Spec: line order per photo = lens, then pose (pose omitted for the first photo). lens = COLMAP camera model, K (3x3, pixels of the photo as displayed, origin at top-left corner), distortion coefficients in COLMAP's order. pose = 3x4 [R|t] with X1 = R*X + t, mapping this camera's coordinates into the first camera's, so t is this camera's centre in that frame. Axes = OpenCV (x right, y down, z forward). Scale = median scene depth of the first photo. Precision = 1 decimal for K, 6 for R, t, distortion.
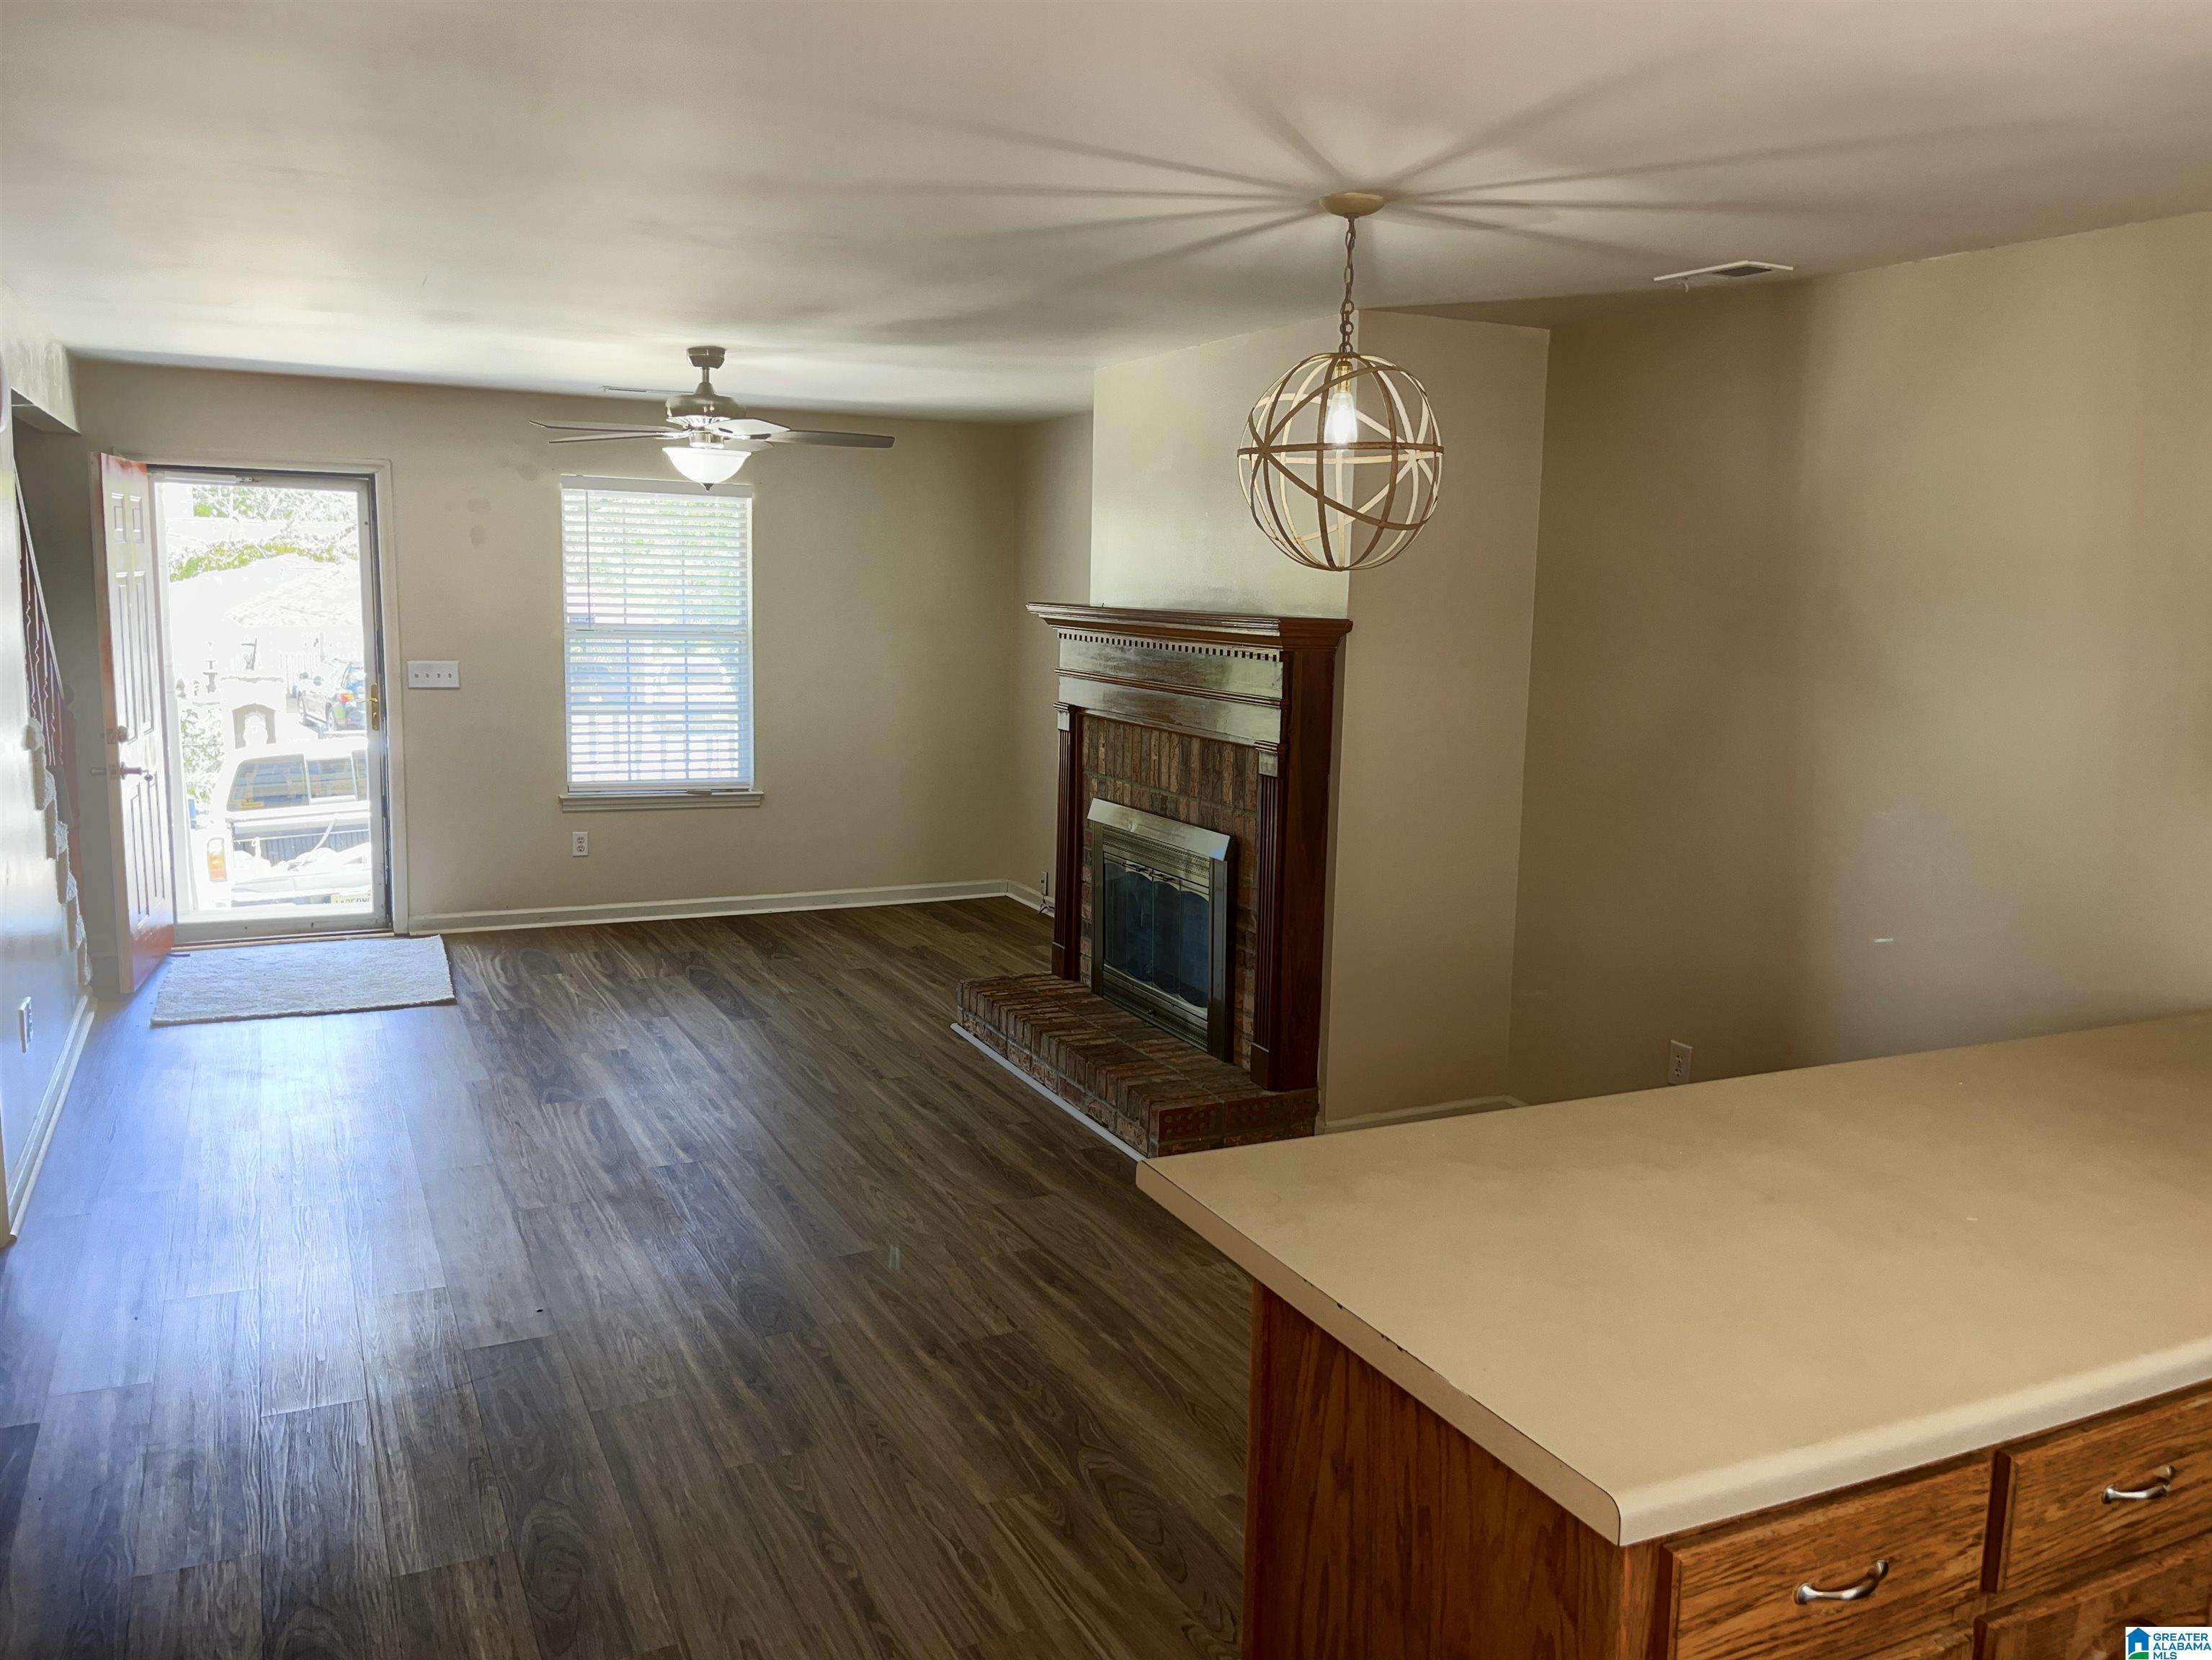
lens RADIAL K [[1672.1, 0, 1155.9], [0, 1672.1, 822.0], [0, 0, 1]] dist [0.045900, -0.042706]
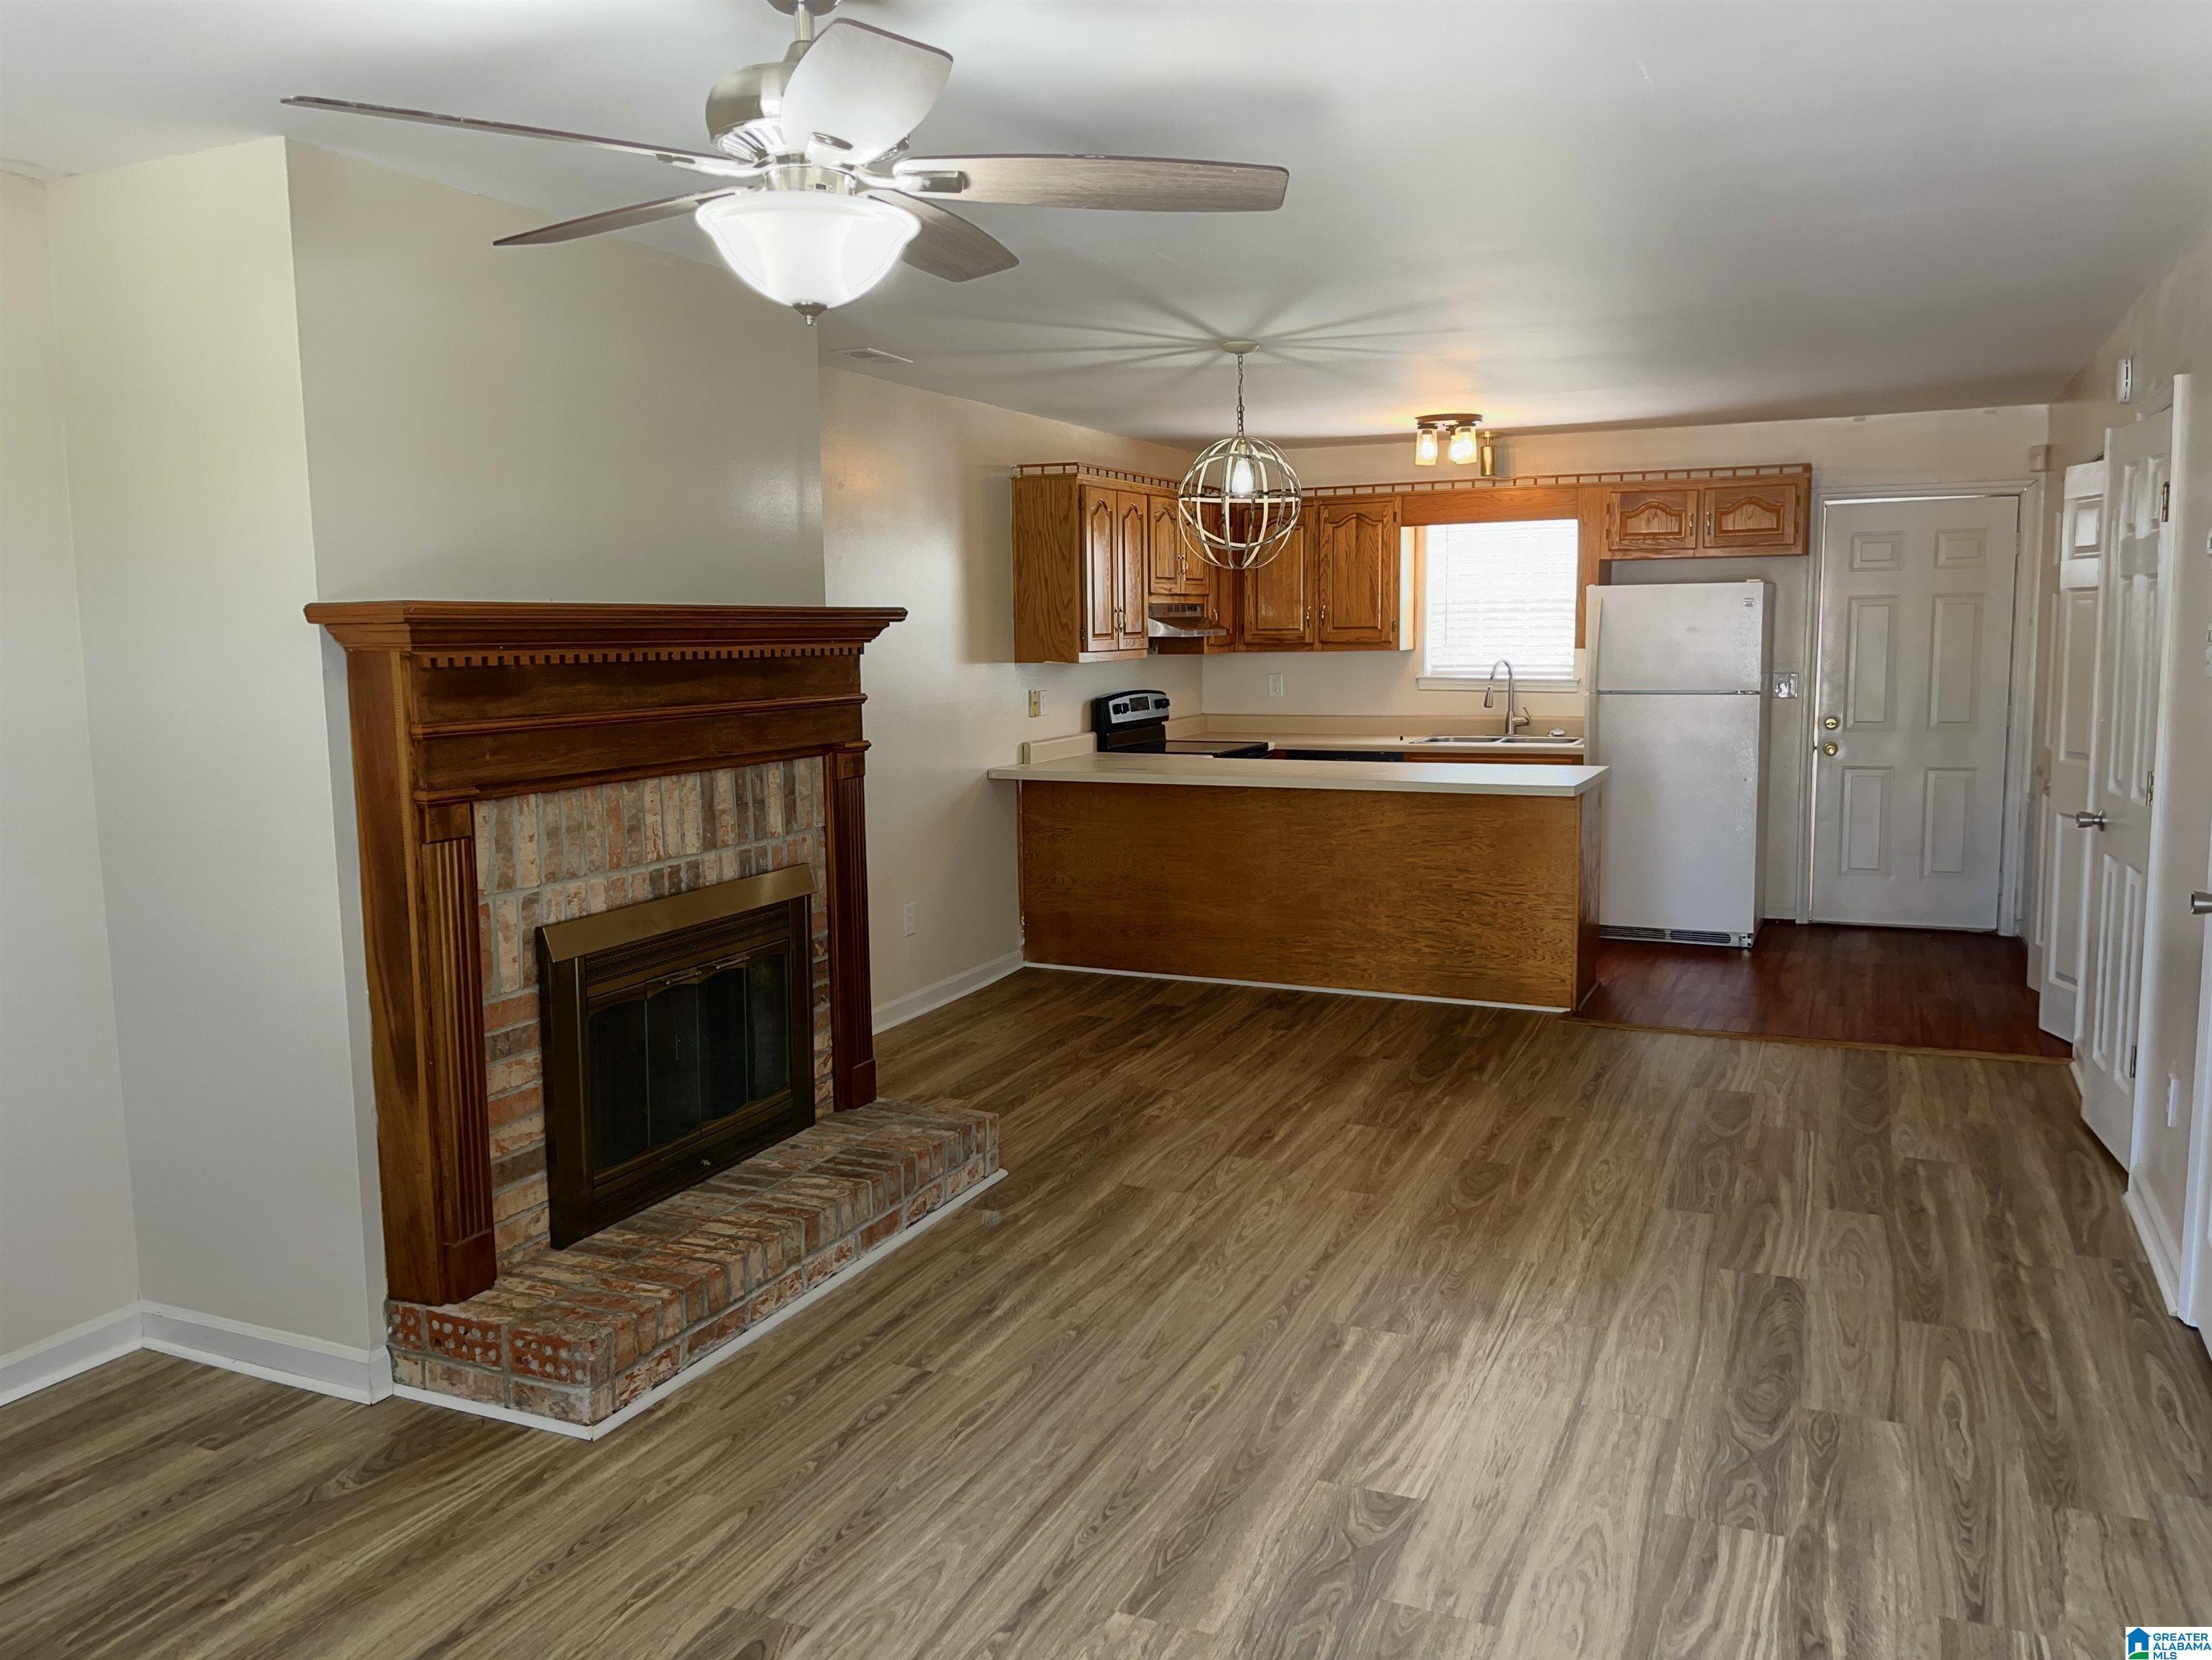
lens RADIAL K [[1672.1, 0, 1092.1], [0, 1672.1, 830.1], [0, 0, 1]] dist [0.045900, -0.042706]
pose [[-0.611645, -0.117164, 0.782408, -0.726861], [0.111978, 0.966195, 0.232224, -0.193950], [-0.783167, 0.229651, -0.577849, 1.391390]]
